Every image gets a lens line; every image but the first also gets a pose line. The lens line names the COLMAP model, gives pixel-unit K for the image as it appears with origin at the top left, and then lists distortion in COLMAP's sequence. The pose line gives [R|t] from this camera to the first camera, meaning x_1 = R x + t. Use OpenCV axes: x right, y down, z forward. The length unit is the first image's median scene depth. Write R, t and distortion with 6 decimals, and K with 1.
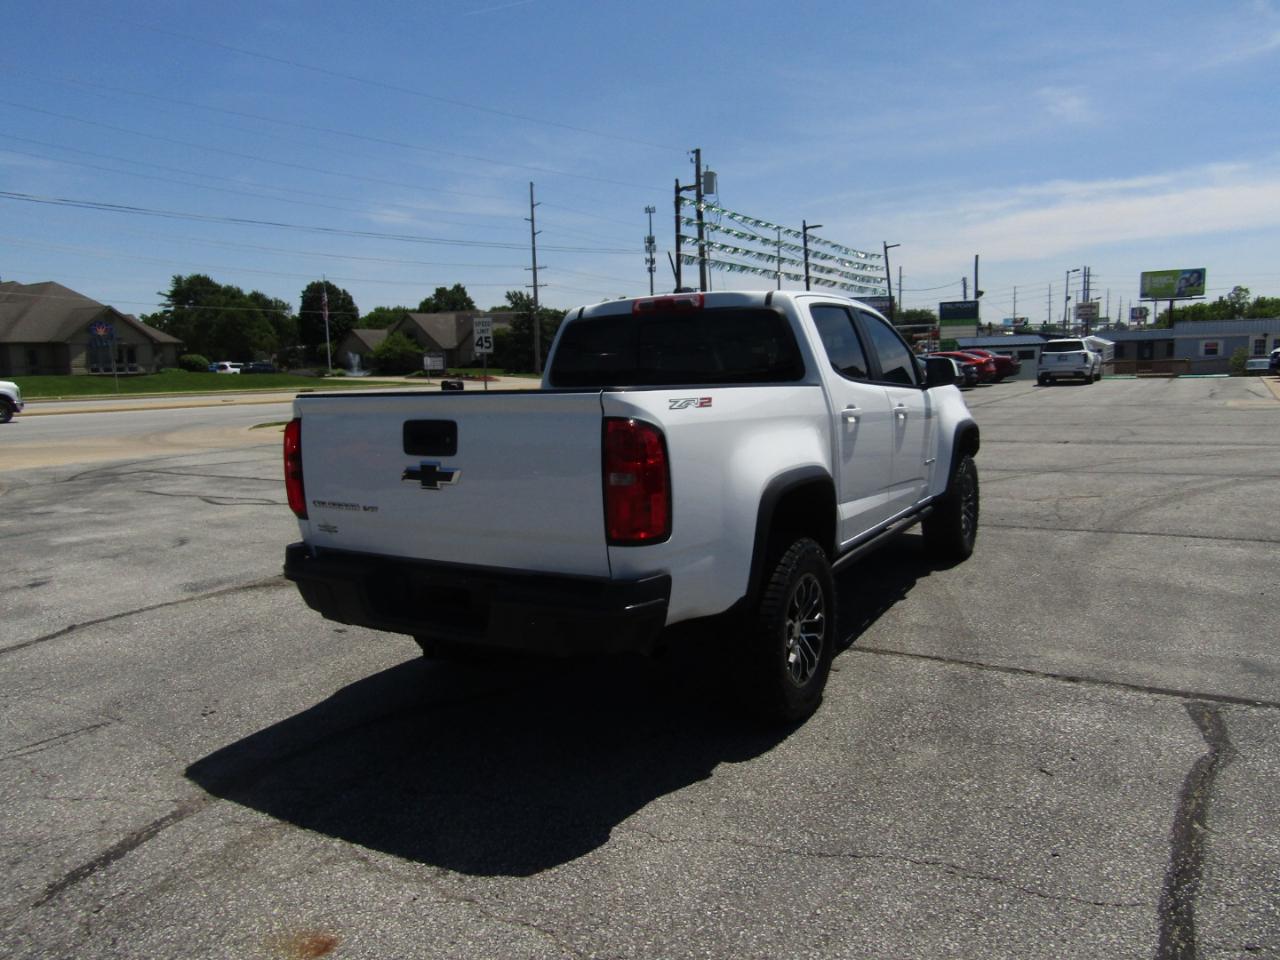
lens RADIAL K [[895.9, 0, 640.0], [0, 895.9, 480.0], [0, 0, 1]] dist [-0.010761, -0.003500]
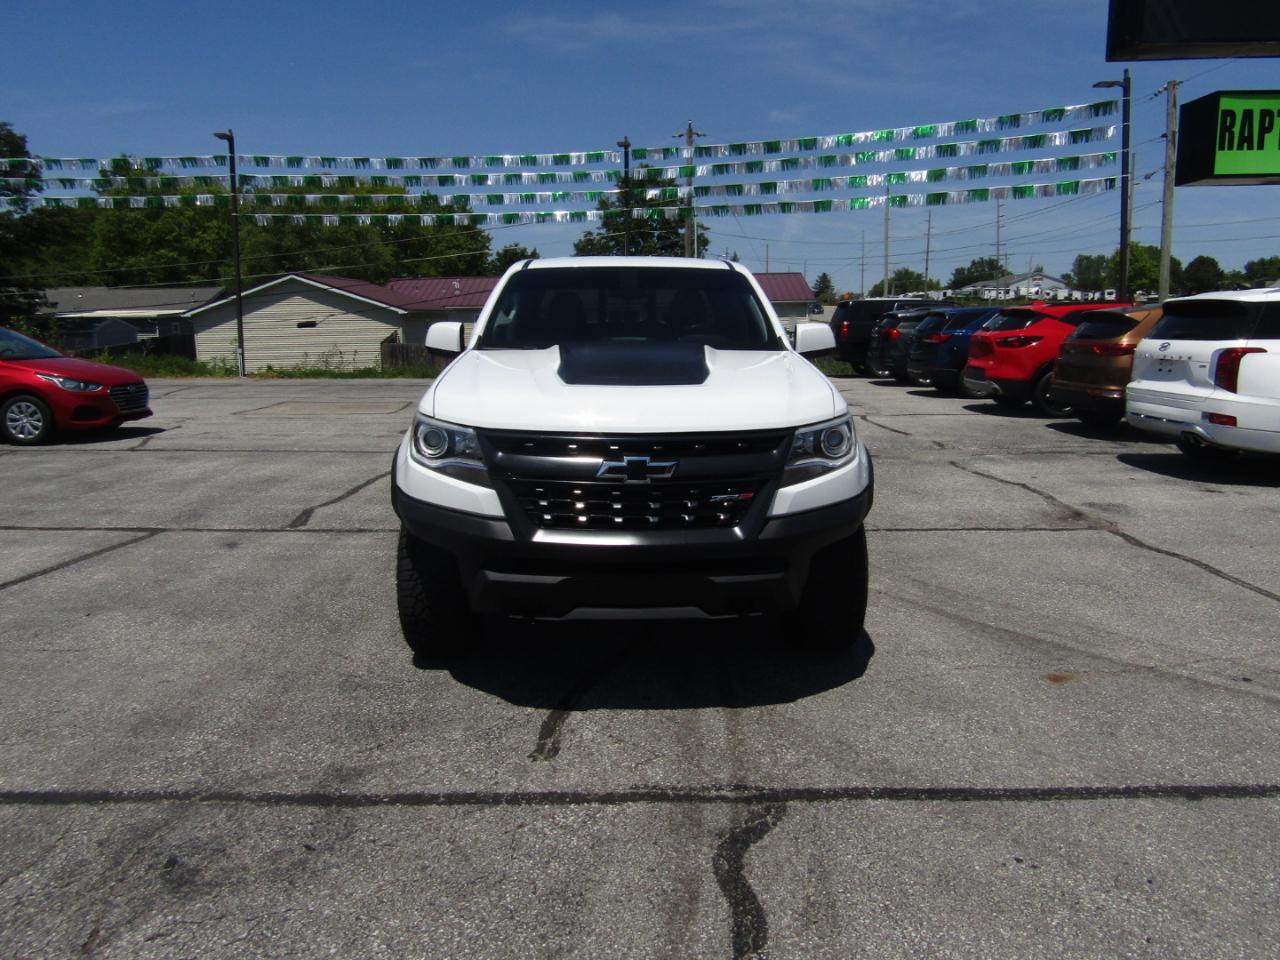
lens RADIAL K [[880.4, 0, 643.2], [0, 880.4, 476.5], [0, 0, 1]] dist [-0.009364, -0.003656]
pose [[-0.838026, 0.131399, -0.529572, 0.813200], [-0.037608, 0.954351, 0.296309, -0.317872], [0.544333, 0.268231, -0.794829, 2.301518]]
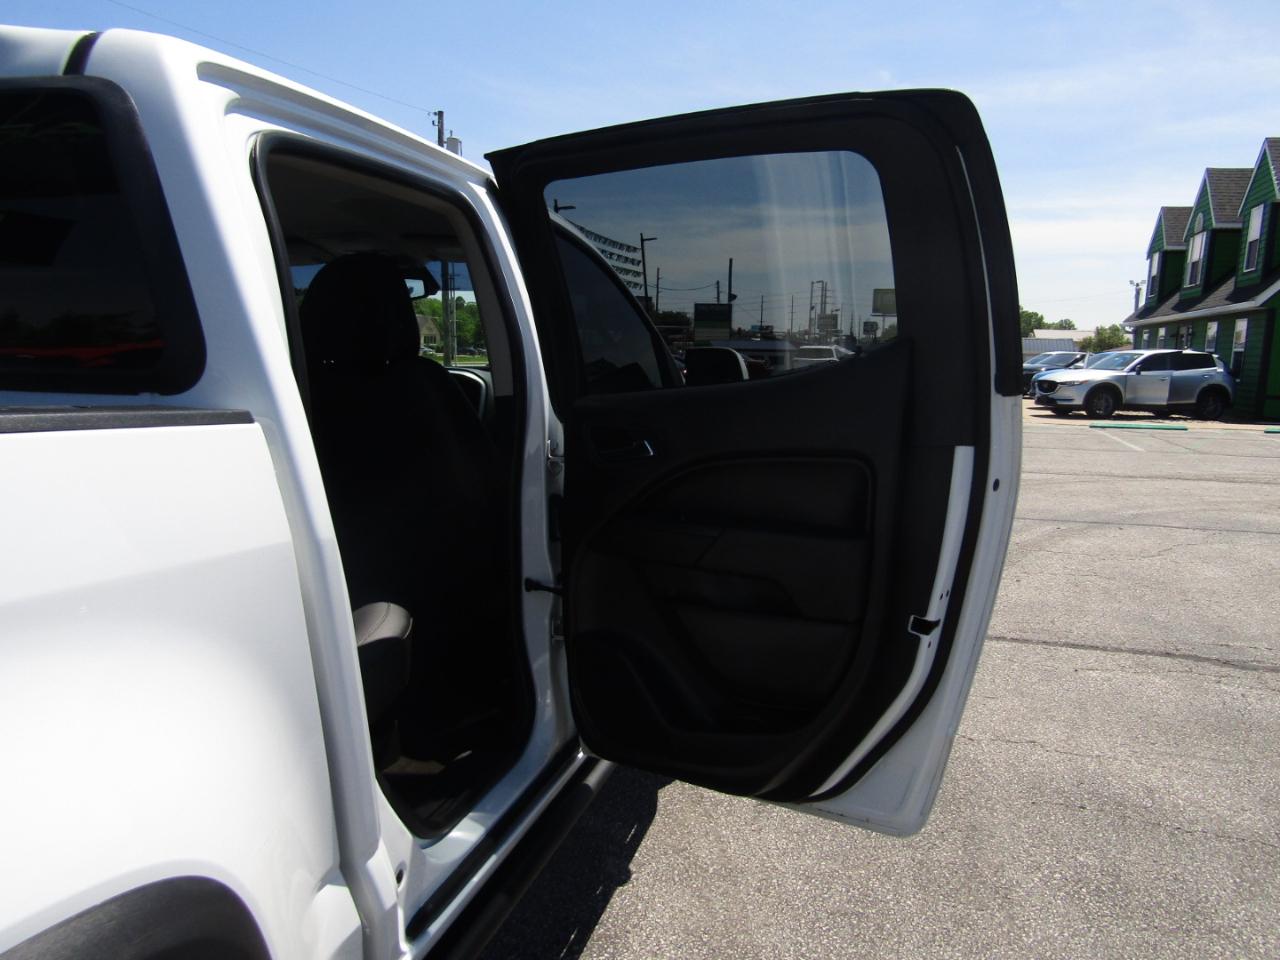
lens RADIAL K [[900.7, 0, 643.1], [0, 900.7, 482.4], [0, 0, 1]] dist [-0.007740, -0.007239]
pose [[0.963758, 0.012108, 0.266505, 0.227193], [-0.014584, 0.999867, 0.007315, -0.088275], [-0.266381, -0.010937, 0.963806, 0.717516]]
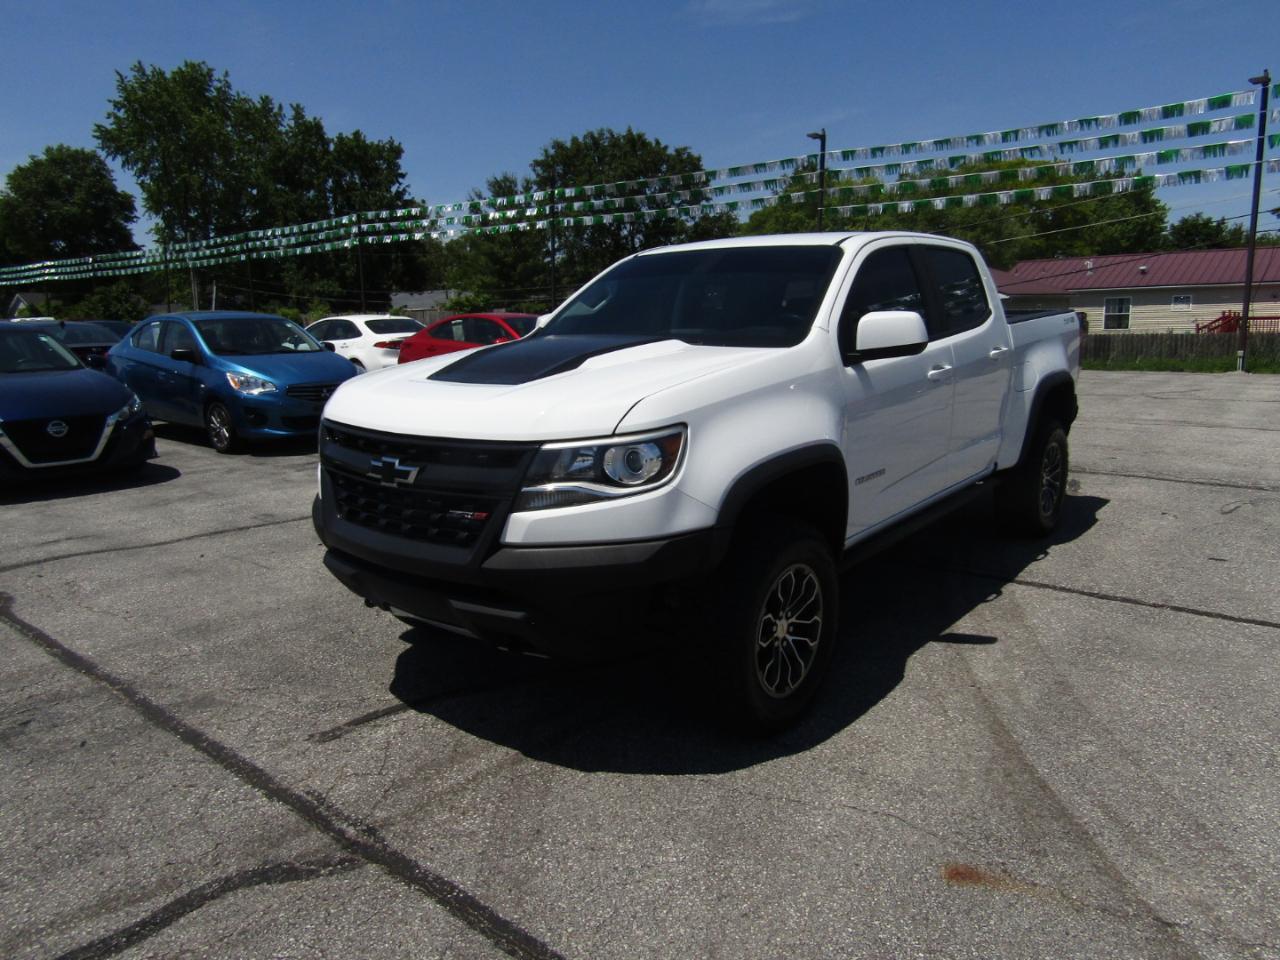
lens RADIAL K [[880.4, 0, 643.2], [0, 880.4, 476.5], [0, 0, 1]] dist [-0.009364, -0.003656]
pose [[-0.991772, 0.030241, 0.124395, 0.196134], [0.066741, 0.951336, 0.300842, -0.300167], [-0.109244, 0.306669, -0.945526, 2.347844]]
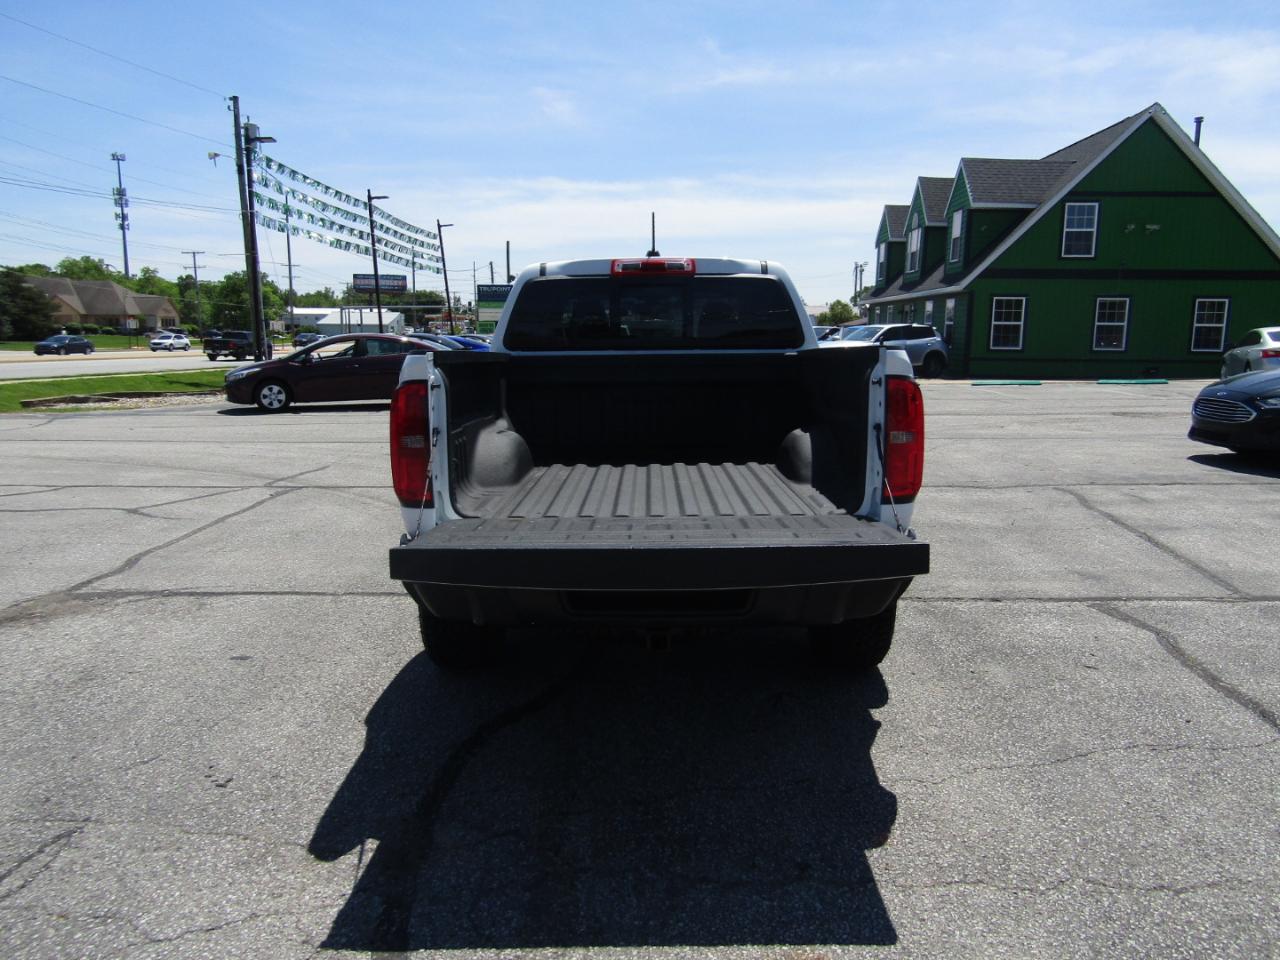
lens RADIAL K [[900.7, 0, 643.1], [0, 900.7, 482.4], [0, 0, 1]] dist [-0.007740, -0.007239]
pose [[0.860341, -0.050898, 0.507172, -0.508716], [0.038984, 0.998658, 0.034091, 0.002304], [-0.508226, -0.009558, 0.861171, 0.176918]]
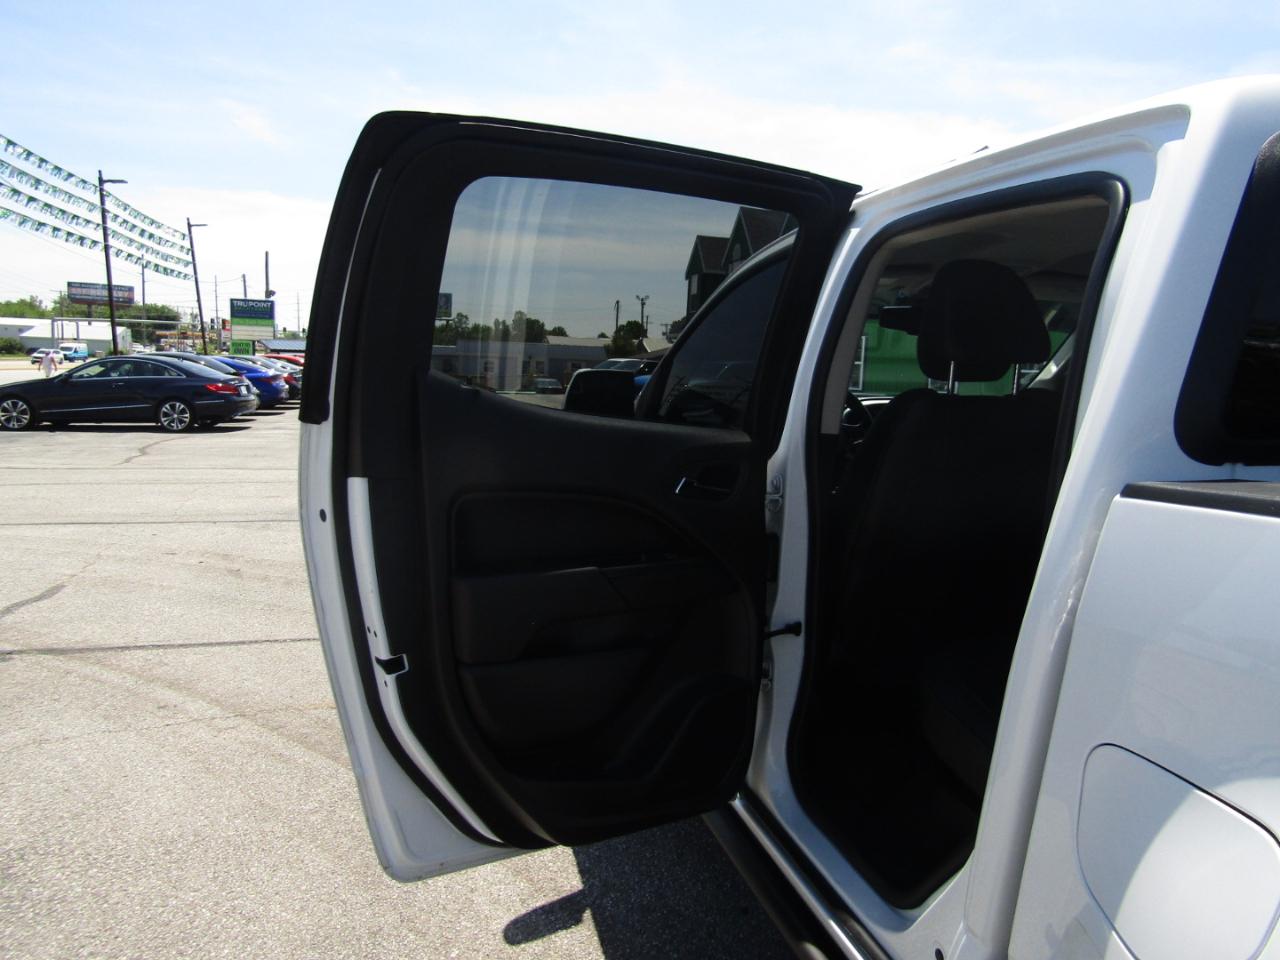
lens RADIAL K [[900.7, 0, 643.1], [0, 900.7, 482.4], [0, 0, 1]] dist [-0.007740, -0.007239]
pose [[0.699130, -0.036461, 0.714064, -0.357185], [0.039779, 0.999136, 0.012070, -0.120066], [-0.713887, 0.019967, 0.699976, 1.091806]]
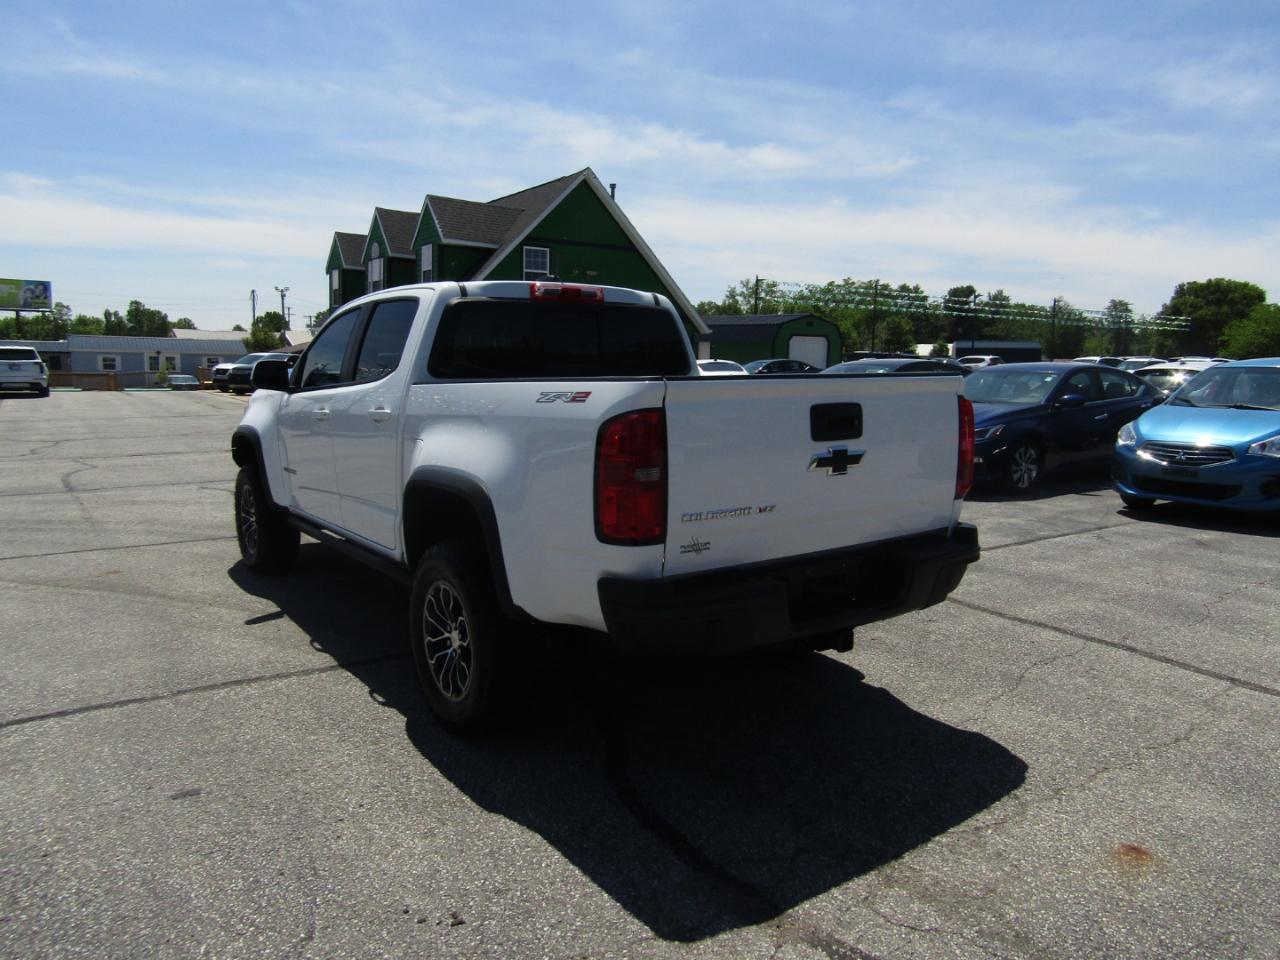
lens RADIAL K [[899.4, 0, 646.2], [0, 899.4, 481.8], [0, 0, 1]] dist [-0.005534, -0.002043]
pose [[0.388377, -0.081462, 0.917893, -0.881495], [0.096451, 0.994207, 0.047425, -0.035470], [-0.916439, 0.070113, 0.393984, 0.590459]]
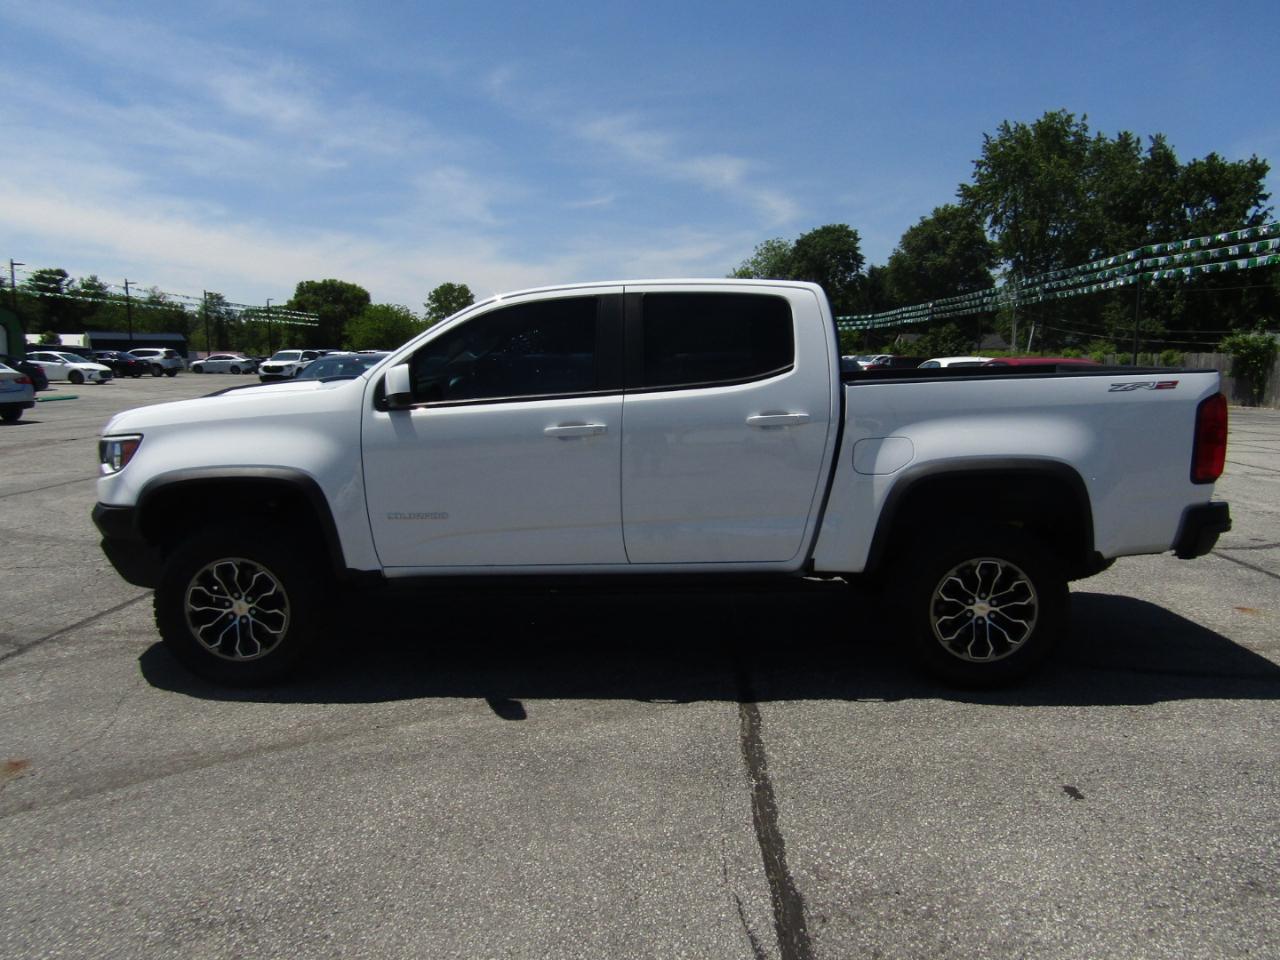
lens RADIAL K [[893.4, 0, 670.6], [0, 893.4, 476.6], [0, 0, 1]] dist [-0.005968, -0.003792]
pose [[-0.521331, -0.075104, 0.850043, -0.809785], [0.126743, 0.978257, 0.164164, -0.191005], [-0.843890, 0.193321, -0.500477, 1.770980]]
